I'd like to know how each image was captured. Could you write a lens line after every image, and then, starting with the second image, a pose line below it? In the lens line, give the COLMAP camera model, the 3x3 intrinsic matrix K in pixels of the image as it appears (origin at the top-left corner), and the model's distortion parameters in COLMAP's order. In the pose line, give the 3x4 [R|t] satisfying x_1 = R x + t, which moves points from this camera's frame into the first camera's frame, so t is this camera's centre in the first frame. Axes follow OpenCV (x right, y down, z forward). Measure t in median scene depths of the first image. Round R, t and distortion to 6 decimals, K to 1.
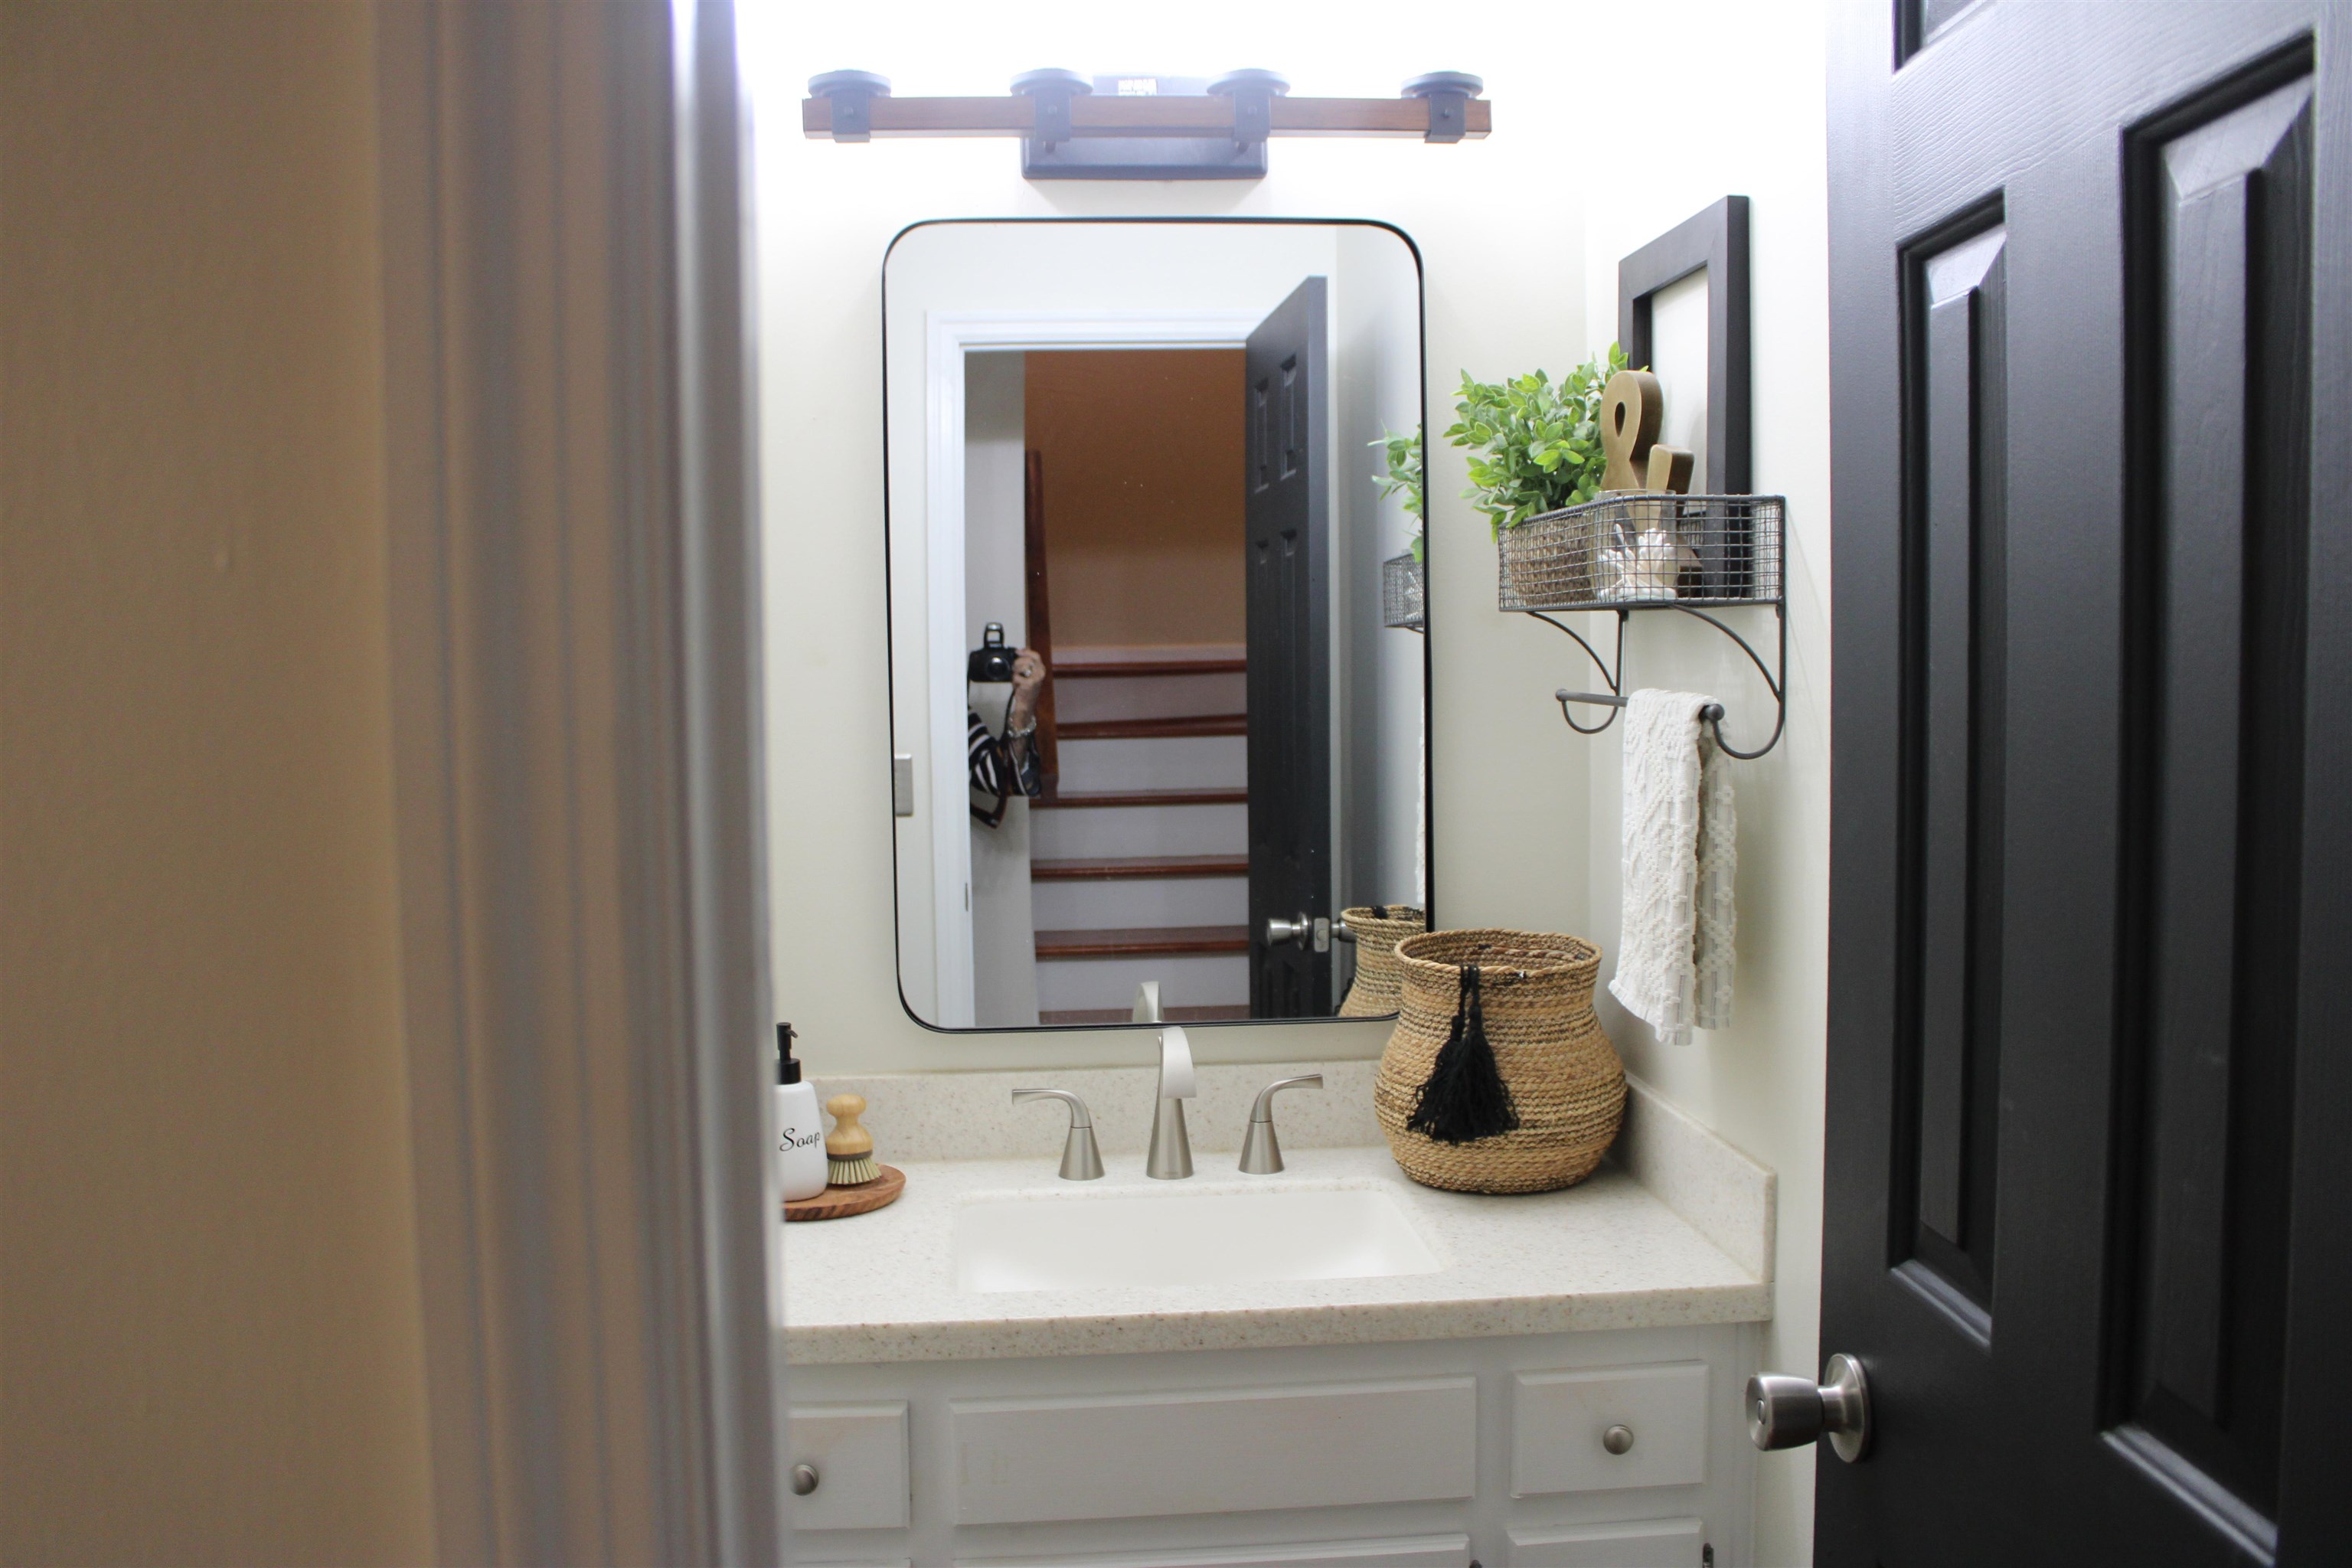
lens RADIAL K [[1982.4, 0, 1176.0], [0, 1982.4, 784.0], [0, 0, 1]] dist [-0.168372, 0.150296]
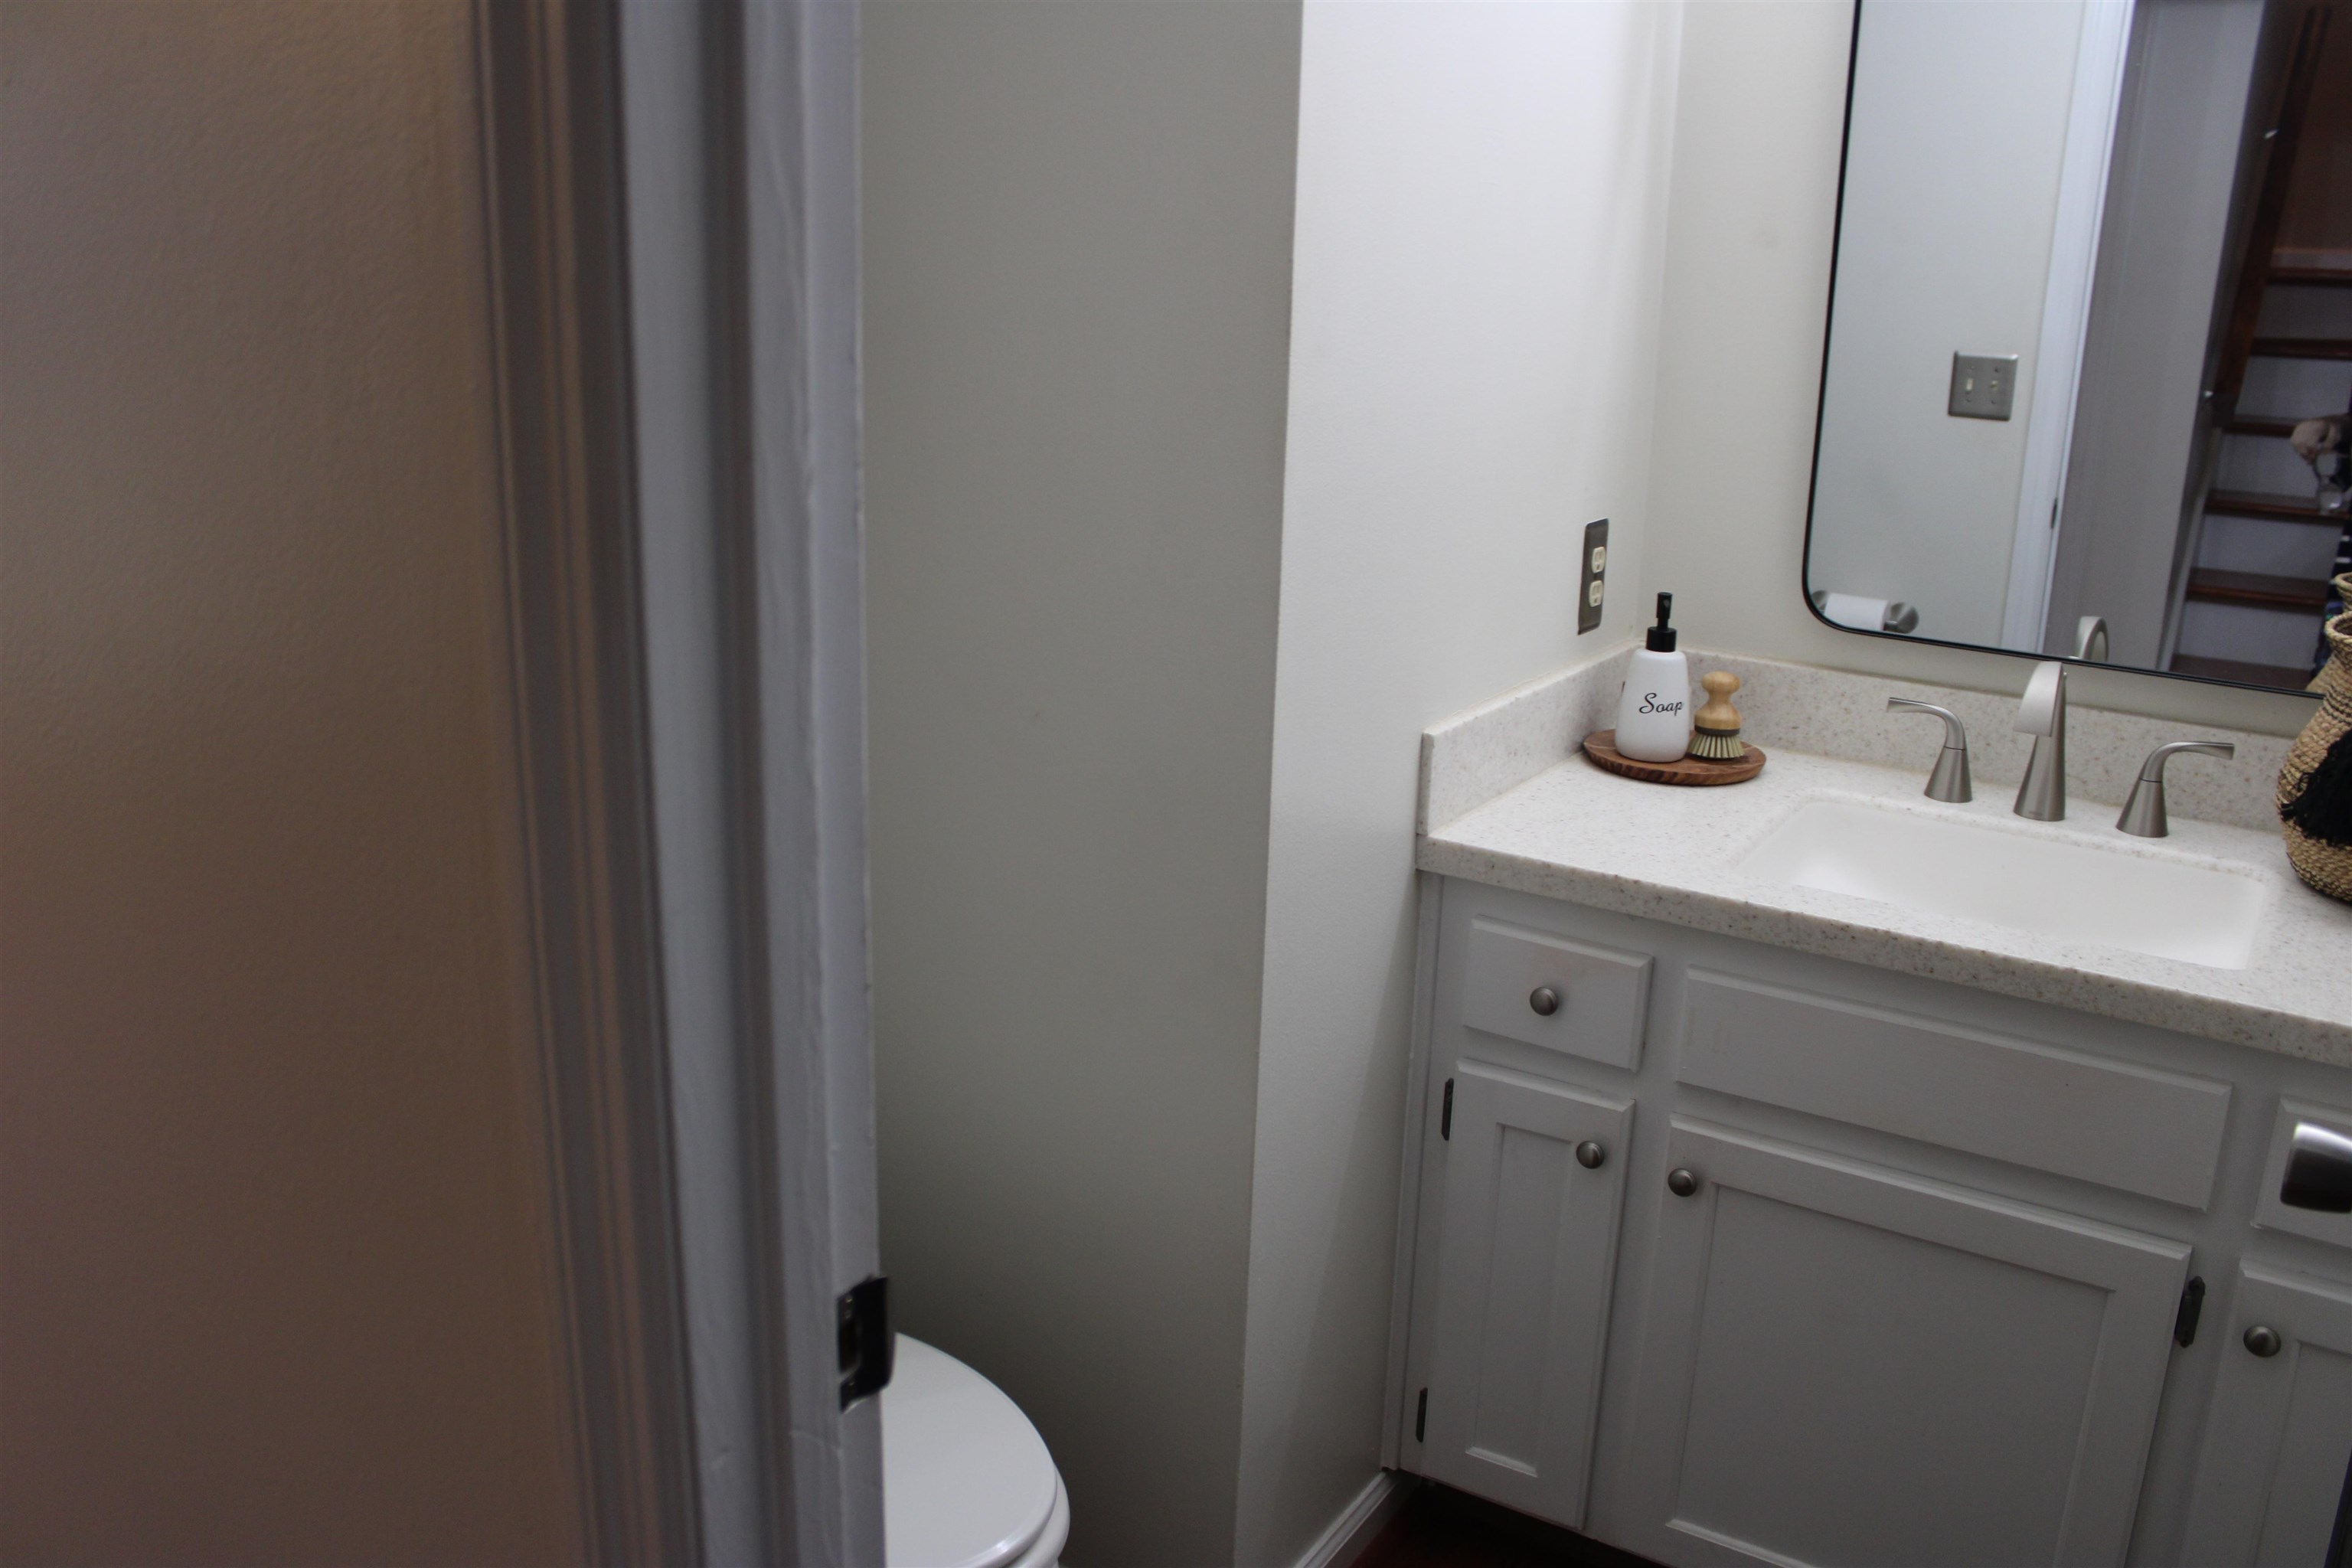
lens RADIAL K [[1982.4, 0, 1176.0], [0, 1982.4, 784.0], [0, 0, 1]] dist [-0.168372, 0.150296]
pose [[0.793225, 0.204085, -0.573710, 0.207427], [-0.076991, 0.968216, 0.237971, -0.007526], [0.604042, -0.144594, 0.783726, 0.014371]]
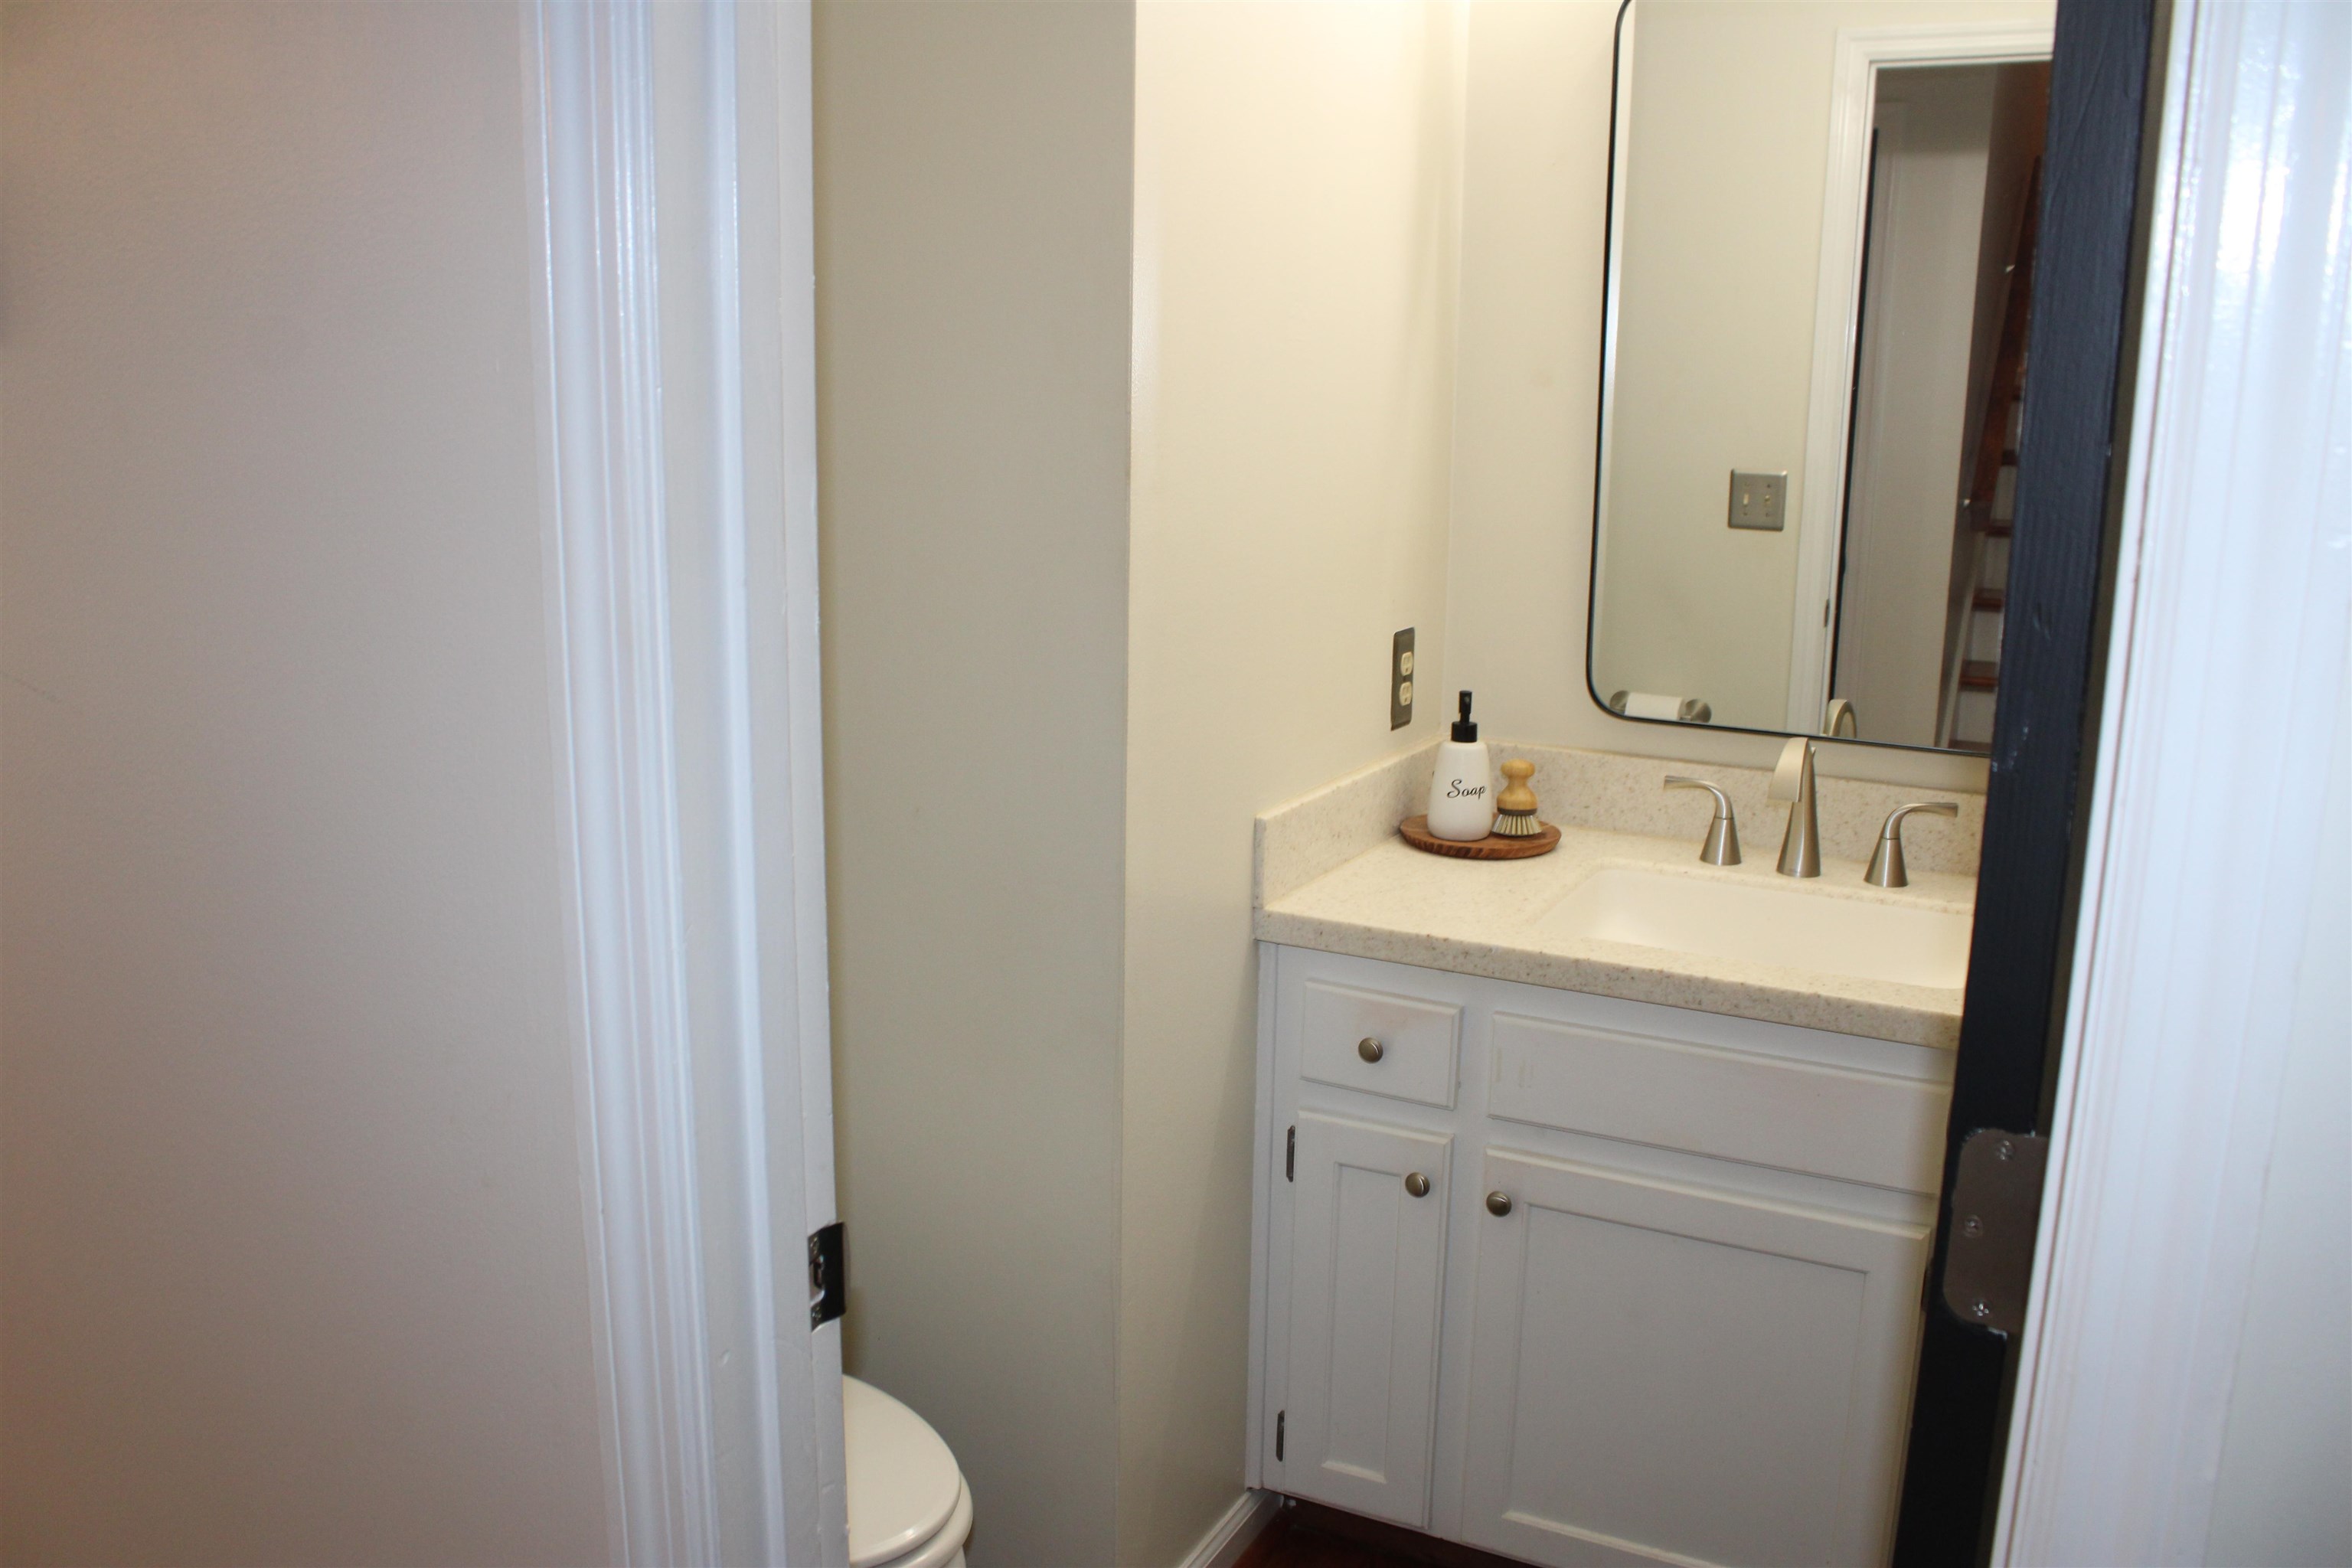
lens RADIAL K [[1982.4, 0, 1176.0], [0, 1982.4, 784.0], [0, 0, 1]] dist [-0.168372, 0.150296]
pose [[0.842033, 0.142274, -0.520326, 0.274240], [-0.061189, 0.983557, 0.169915, -0.014149], [0.535945, -0.111236, 0.836893, -0.091373]]
